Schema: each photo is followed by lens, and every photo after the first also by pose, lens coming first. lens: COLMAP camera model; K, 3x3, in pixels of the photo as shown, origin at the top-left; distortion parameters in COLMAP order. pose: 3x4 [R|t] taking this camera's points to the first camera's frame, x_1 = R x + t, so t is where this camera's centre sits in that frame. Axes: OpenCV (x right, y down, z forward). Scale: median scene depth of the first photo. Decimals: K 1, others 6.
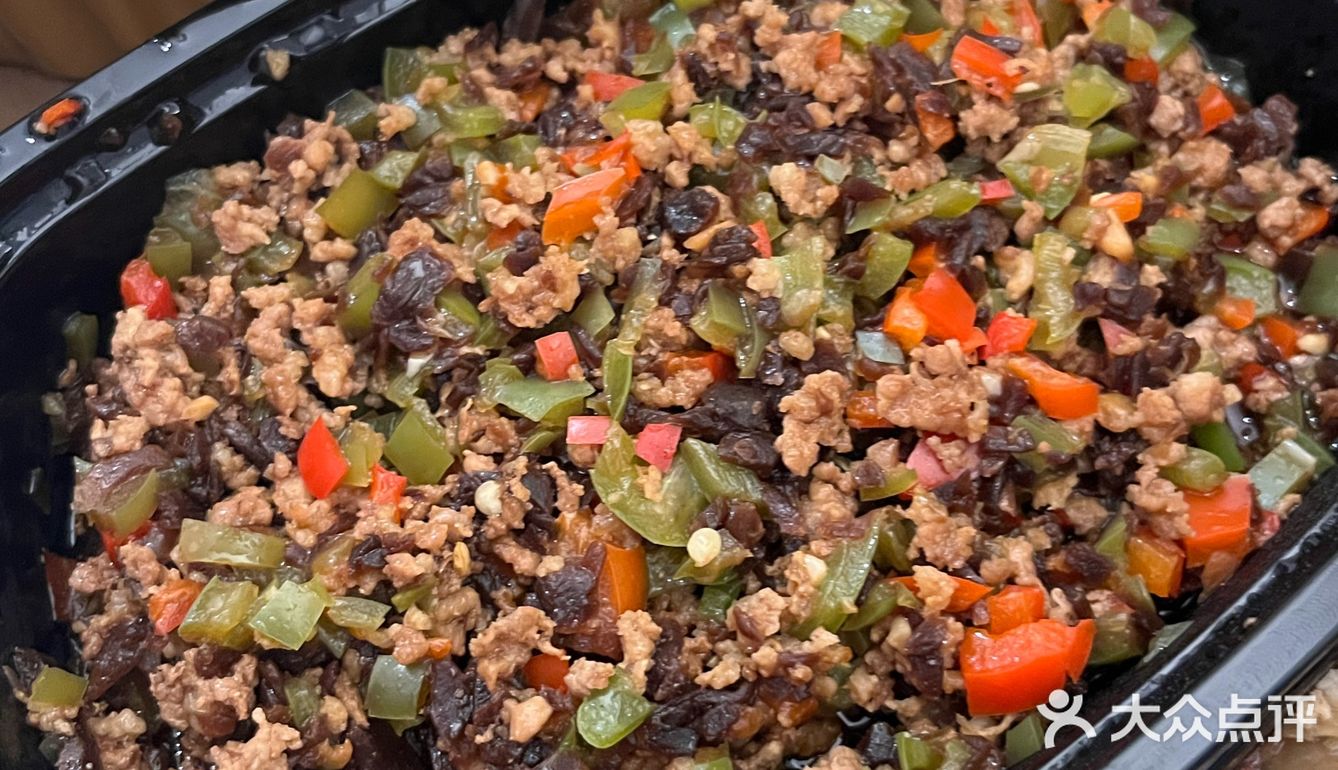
lens RADIAL K [[1203.7, 0, 670.6], [0, 1203.7, 386.9], [0, 0, 1]] dist [0.021649, -0.026309]
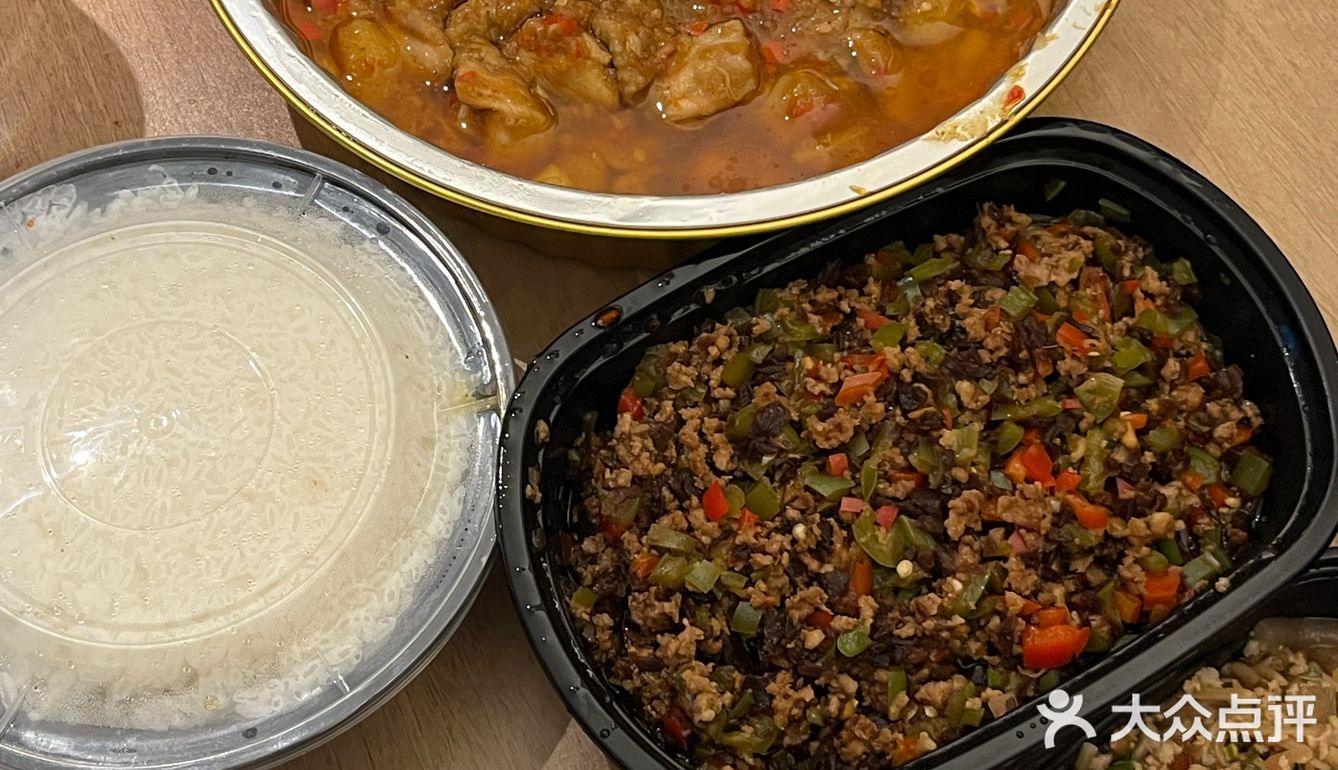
lens RADIAL K [[1470.2, 0, 669.3], [0, 1470.2, 382.6], [0, 0, 1]] dist [0.031771, 0.000000]
pose [[0.992181, 0.119933, -0.034533, -0.301783], [-0.119658, 0.992766, 0.009919, -0.150126], [0.035473, -0.005709, 0.999354, -1.429861]]
